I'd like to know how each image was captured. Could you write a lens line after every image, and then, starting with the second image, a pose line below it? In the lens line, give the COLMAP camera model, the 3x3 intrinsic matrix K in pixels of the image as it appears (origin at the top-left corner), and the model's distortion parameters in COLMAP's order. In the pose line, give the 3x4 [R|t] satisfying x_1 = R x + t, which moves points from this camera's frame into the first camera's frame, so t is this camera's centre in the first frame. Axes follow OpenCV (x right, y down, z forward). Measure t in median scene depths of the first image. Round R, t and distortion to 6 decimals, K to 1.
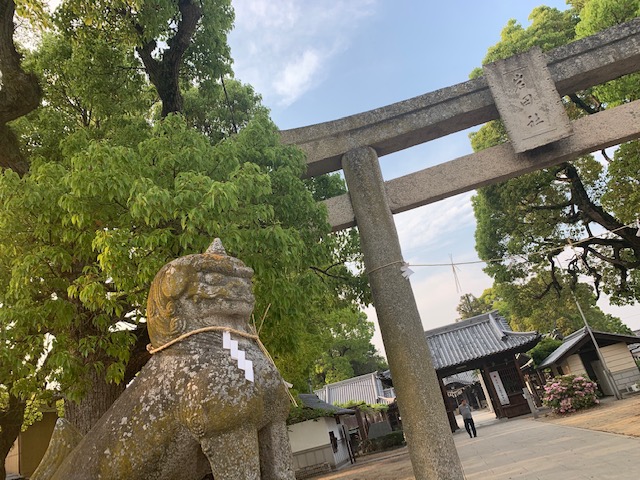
lens RADIAL K [[491.0, 0, 320.0], [0, 491.0, 240.0], [0, 0, 1]] dist [-0.010782, -0.005747]
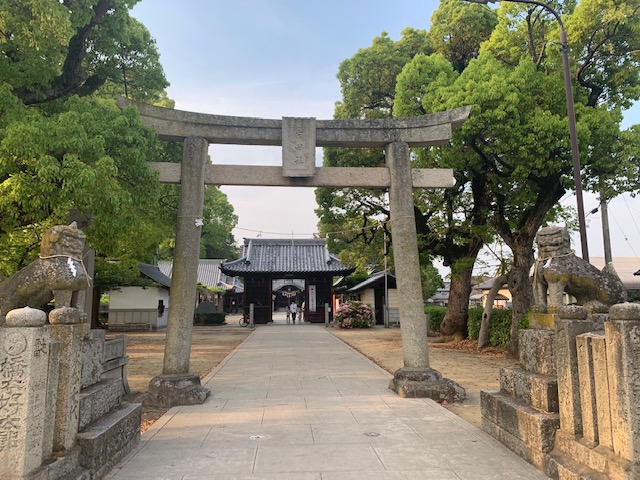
lens RADIAL K [[474.4, 0, 323.0], [0, 474.4, 238.5], [0, 0, 1]] dist [0.099538, -0.204284]
pose [[0.924791, 0.263680, 0.274288, 0.035480], [-0.315397, 0.934499, 0.165035, -0.079285], [-0.212806, -0.239132, 0.947380, -0.182860]]
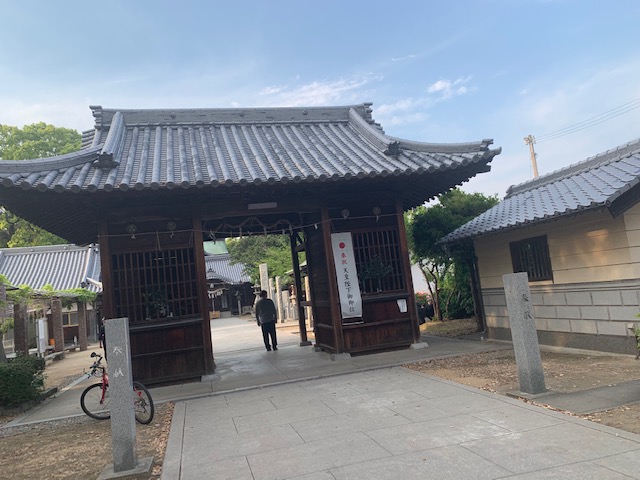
lens RADIAL K [[491.0, 0, 320.0], [0, 491.0, 240.0], [0, 0, 1]] dist [-0.010782, -0.005747]
pose [[0.881052, 0.175995, 0.439060, 0.302683], [-0.255714, 0.958096, 0.129086, 0.393045], [-0.397943, -0.226005, 0.889136, 1.151524]]
